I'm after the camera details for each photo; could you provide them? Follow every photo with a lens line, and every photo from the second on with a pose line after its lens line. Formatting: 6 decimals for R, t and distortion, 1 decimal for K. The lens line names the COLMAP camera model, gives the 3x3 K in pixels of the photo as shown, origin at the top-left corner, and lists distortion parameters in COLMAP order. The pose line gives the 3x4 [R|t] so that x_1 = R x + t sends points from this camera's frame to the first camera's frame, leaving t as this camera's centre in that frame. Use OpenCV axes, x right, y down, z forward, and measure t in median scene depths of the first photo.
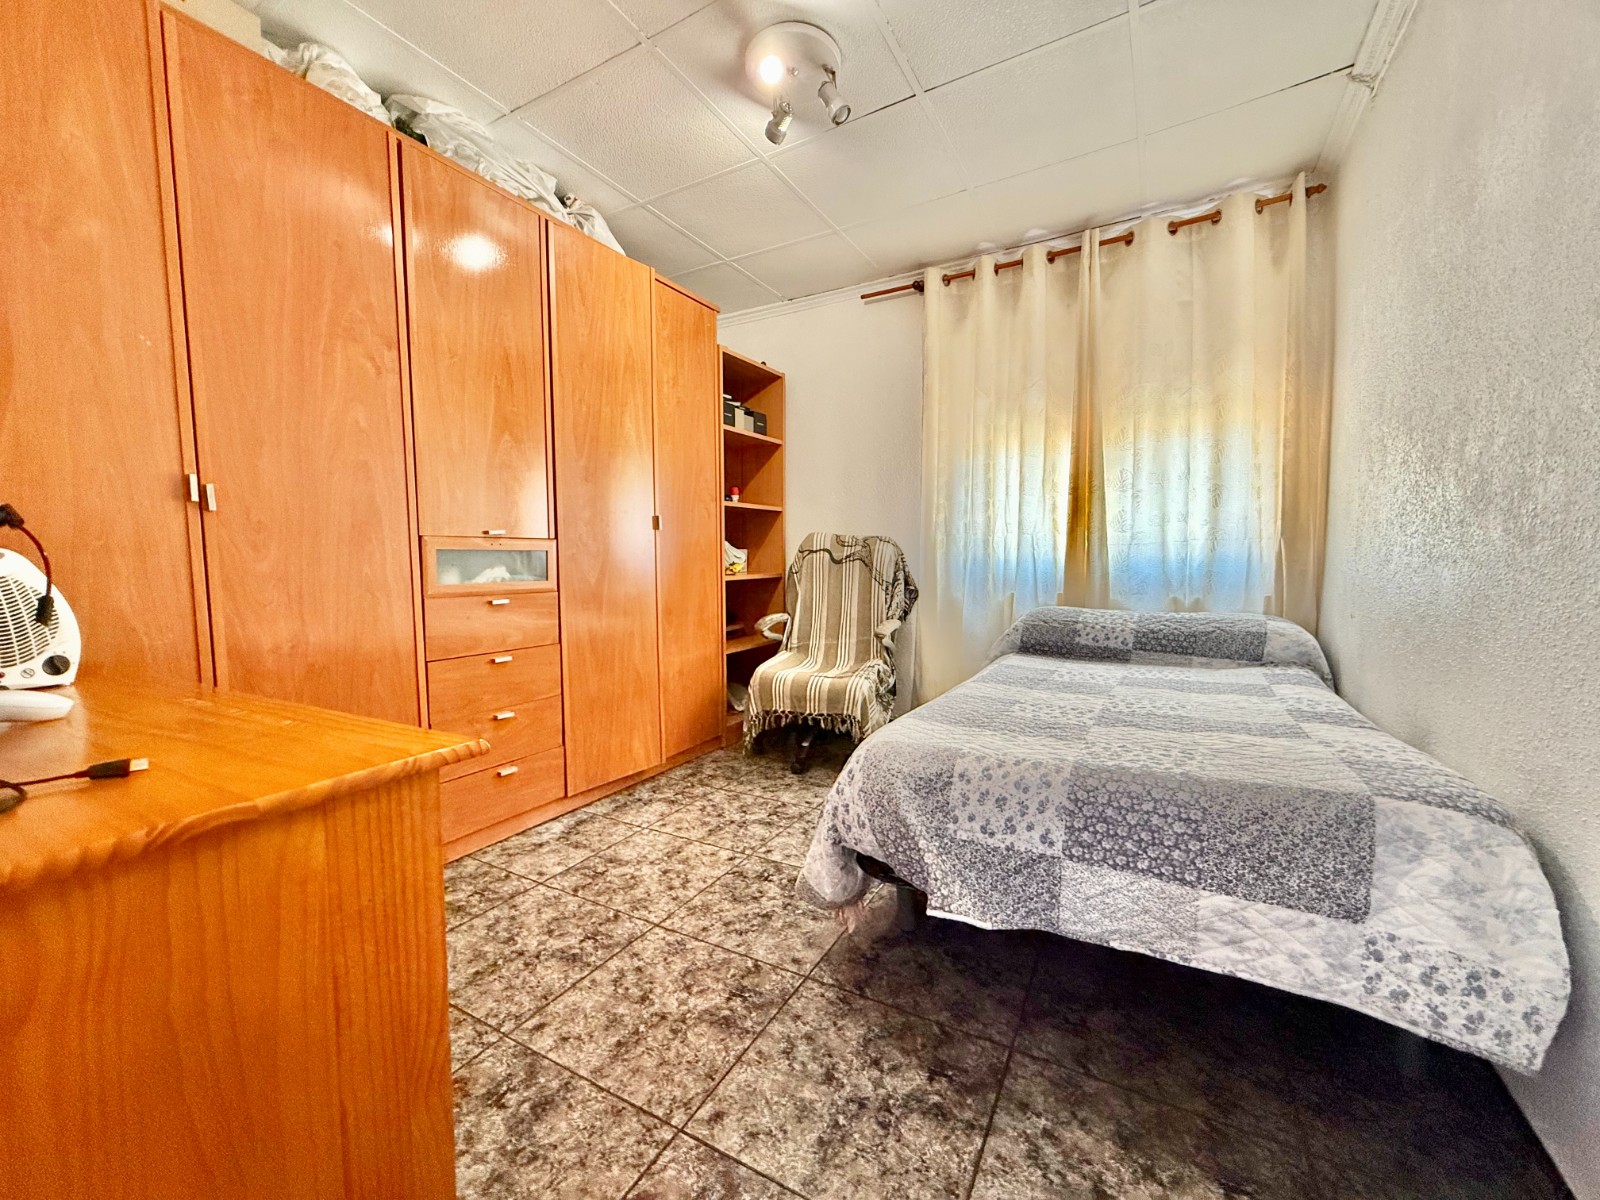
lens RADIAL K [[635.6, 0, 851.6], [0, 635.6, 598.2], [0, 0, 1]] dist [0.000565, -0.000260]
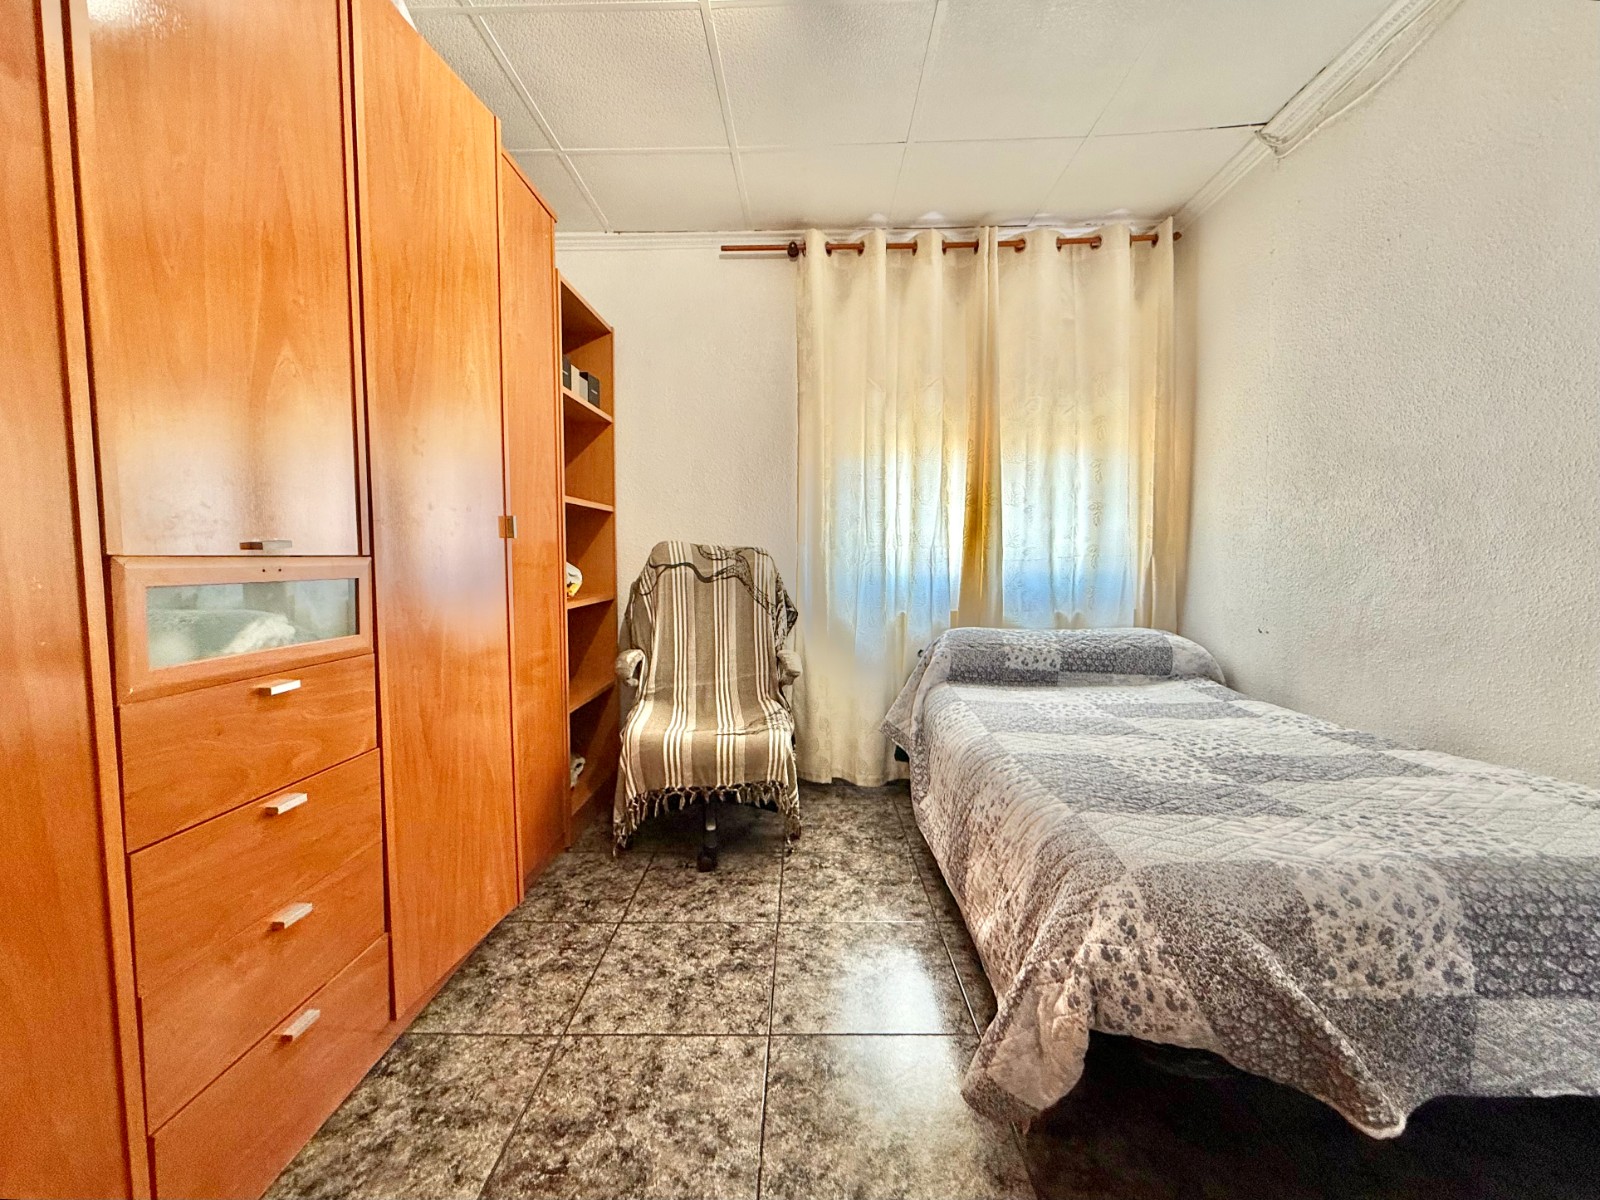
lens RADIAL K [[635.6, 0, 801.8], [0, 635.6, 596.3], [0, 0, 1]] dist [0.000565, -0.000260]
pose [[0.893712, -0.024452, 0.447975, -0.327841], [0.025926, 0.999660, 0.002842, -0.044017], [-0.447892, 0.009074, 0.894041, 0.304304]]
